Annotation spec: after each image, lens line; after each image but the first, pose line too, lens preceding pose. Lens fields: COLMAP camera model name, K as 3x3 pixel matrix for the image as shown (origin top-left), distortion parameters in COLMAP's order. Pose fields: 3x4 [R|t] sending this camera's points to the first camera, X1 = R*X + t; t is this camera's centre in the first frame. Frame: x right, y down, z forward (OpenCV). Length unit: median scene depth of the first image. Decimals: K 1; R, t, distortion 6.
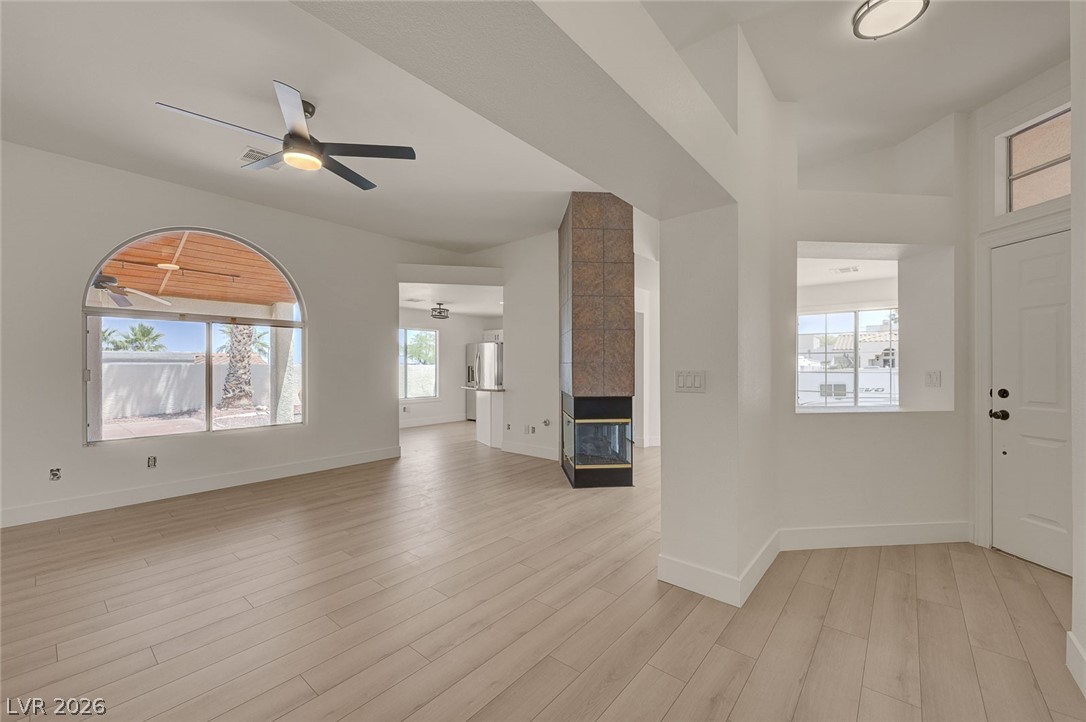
lens RADIAL K [[430.7, 0, 547.3], [0, 430.7, 364.6], [0, 0, 1]] dist [-0.000028, -0.000007]
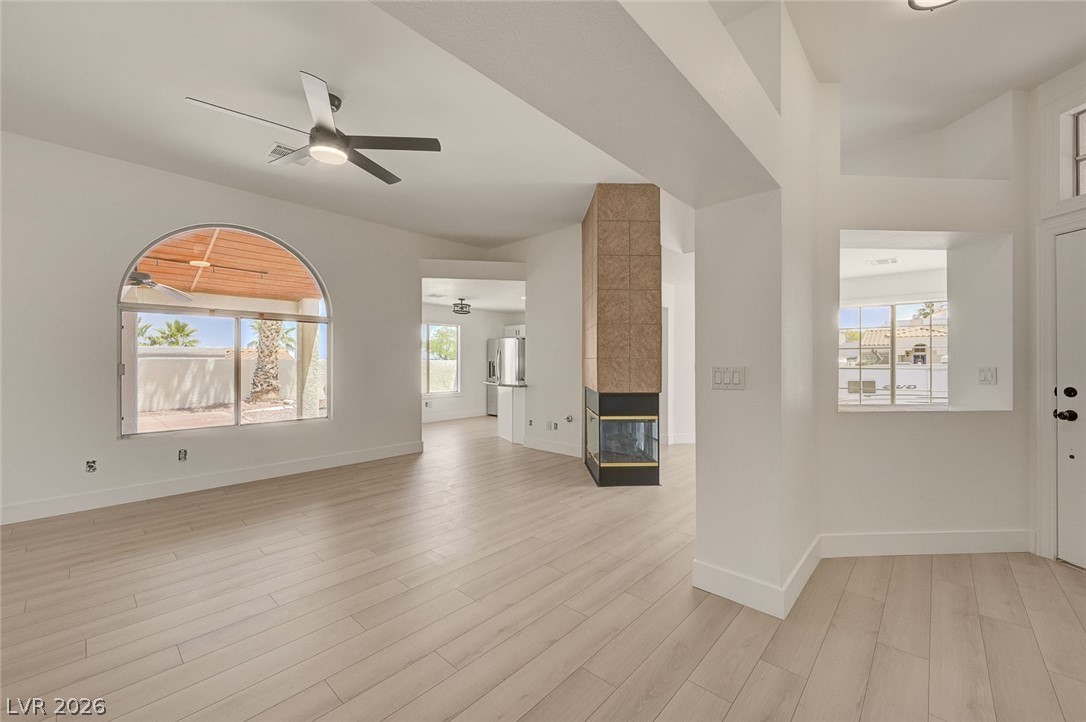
lens RADIAL K [[429.4, 0, 547.7], [0, 429.4, 358.8], [0, 0, 1]] dist [-0.000166, 0.000110]
pose [[0.999075, 0.001773, -0.042956, -0.014070], [-0.001896, 0.999994, -0.002829, 0.000307], [0.042951, 0.002908, 0.999073, 0.023276]]
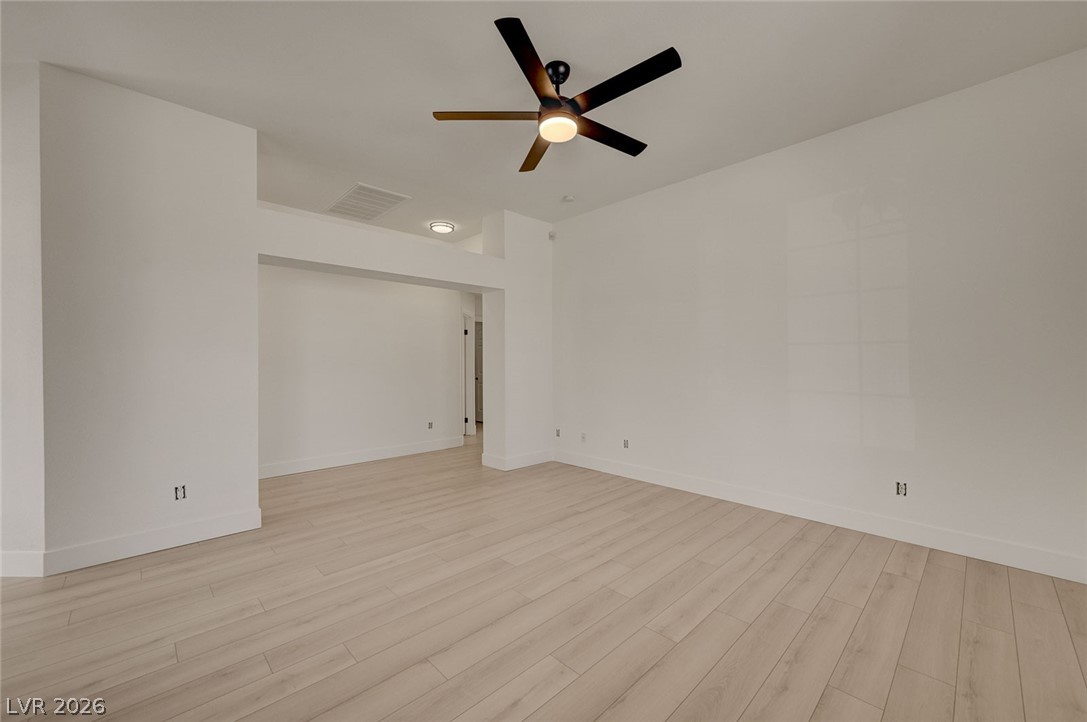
lens RADIAL K [[431.1, 0, 547.8], [0, 431.1, 364.6], [0, 0, 1]] dist [-0.000028, -0.000007]
pose [[-0.995403, -0.003207, 0.095725, -0.438402], [-0.002691, 0.999981, 0.005523, 0.002459], [-0.095741, 0.005240, -0.995393, 1.324487]]
